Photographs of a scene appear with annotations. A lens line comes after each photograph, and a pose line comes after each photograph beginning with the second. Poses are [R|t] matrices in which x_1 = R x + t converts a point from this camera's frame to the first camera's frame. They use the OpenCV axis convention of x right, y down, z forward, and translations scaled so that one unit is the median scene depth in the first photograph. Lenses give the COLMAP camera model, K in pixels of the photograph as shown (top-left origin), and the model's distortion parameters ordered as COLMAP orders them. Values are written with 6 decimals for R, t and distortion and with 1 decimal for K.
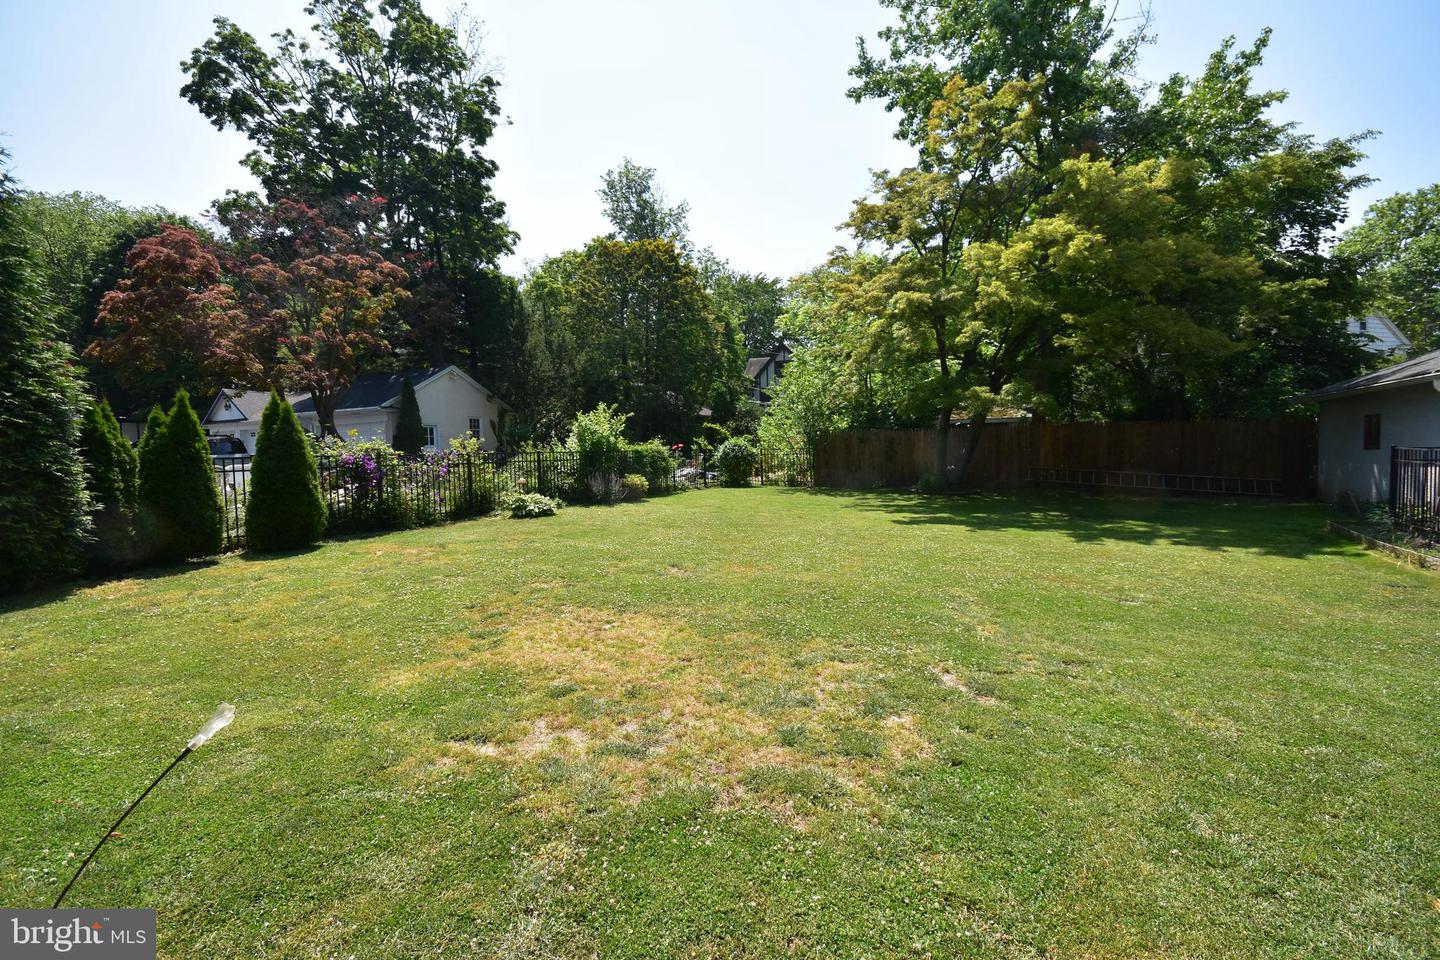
lens RADIAL K [[633.3, 0, 721.5], [0, 633.3, 486.0], [0, 0, 1]] dist [0.012387, -0.012502]
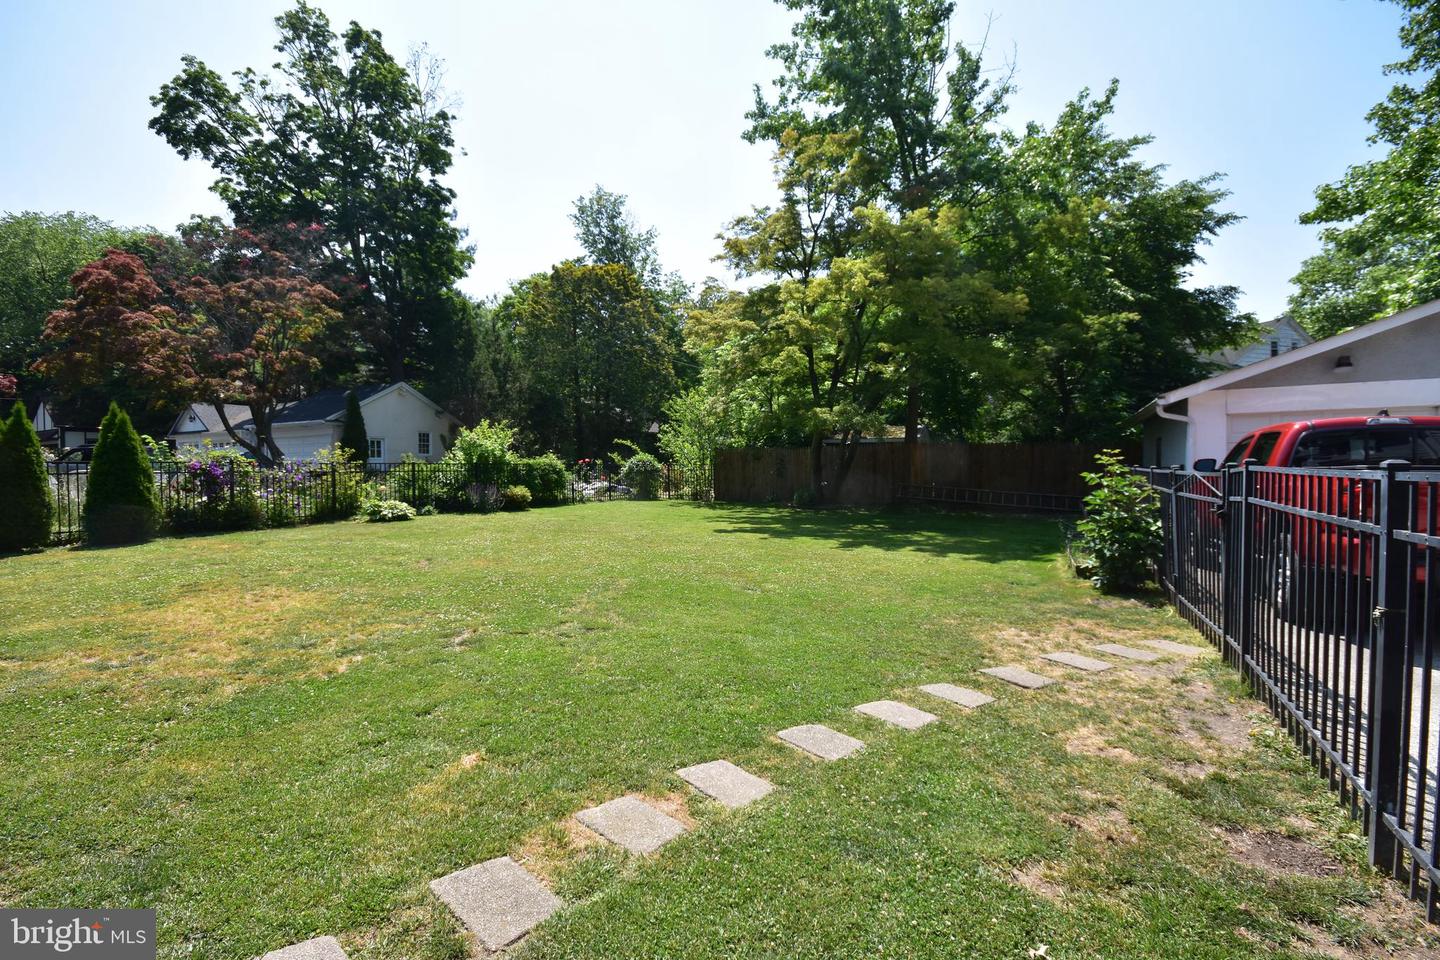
lens RADIAL K [[633.3, 0, 721.5], [0, 633.3, 486.0], [0, 0, 1]] dist [0.012387, -0.012502]
pose [[0.999869, 0.013750, -0.008488, 0.123984], [-0.013991, 0.999482, -0.028968, 0.004880], [0.008086, 0.029083, 0.999544, -0.039883]]
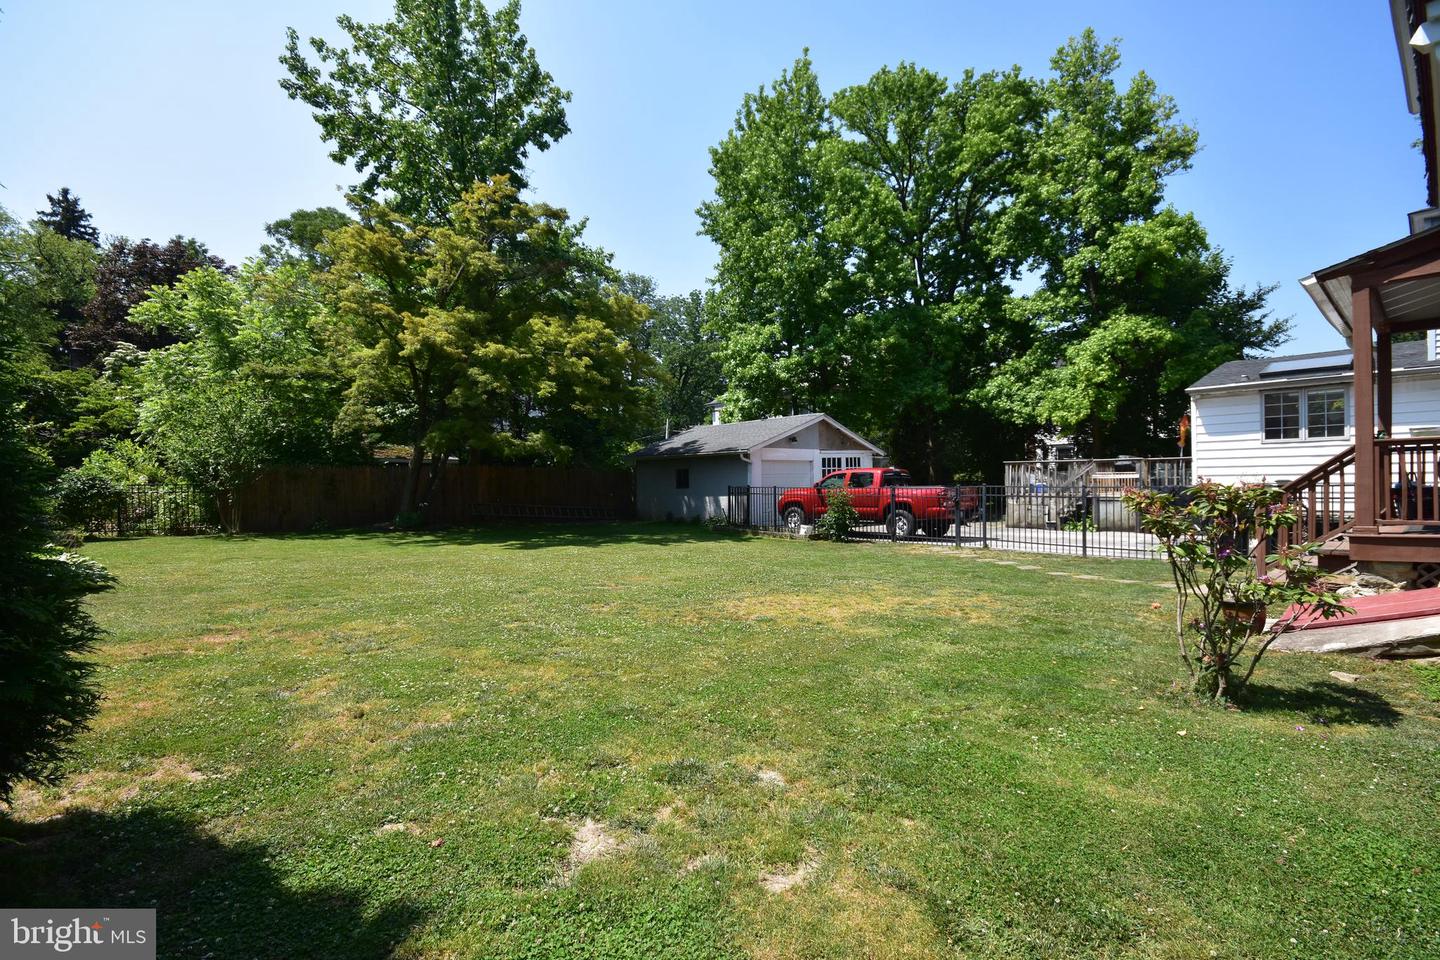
lens RADIAL K [[633.3, 0, 721.5], [0, 633.3, 486.0], [0, 0, 1]] dist [0.012387, -0.012502]
pose [[0.357495, 0.018061, 0.933740, -0.270864], [0.053485, 0.997776, -0.039777, 0.005443], [-0.932382, 0.064161, 0.355734, 0.106598]]
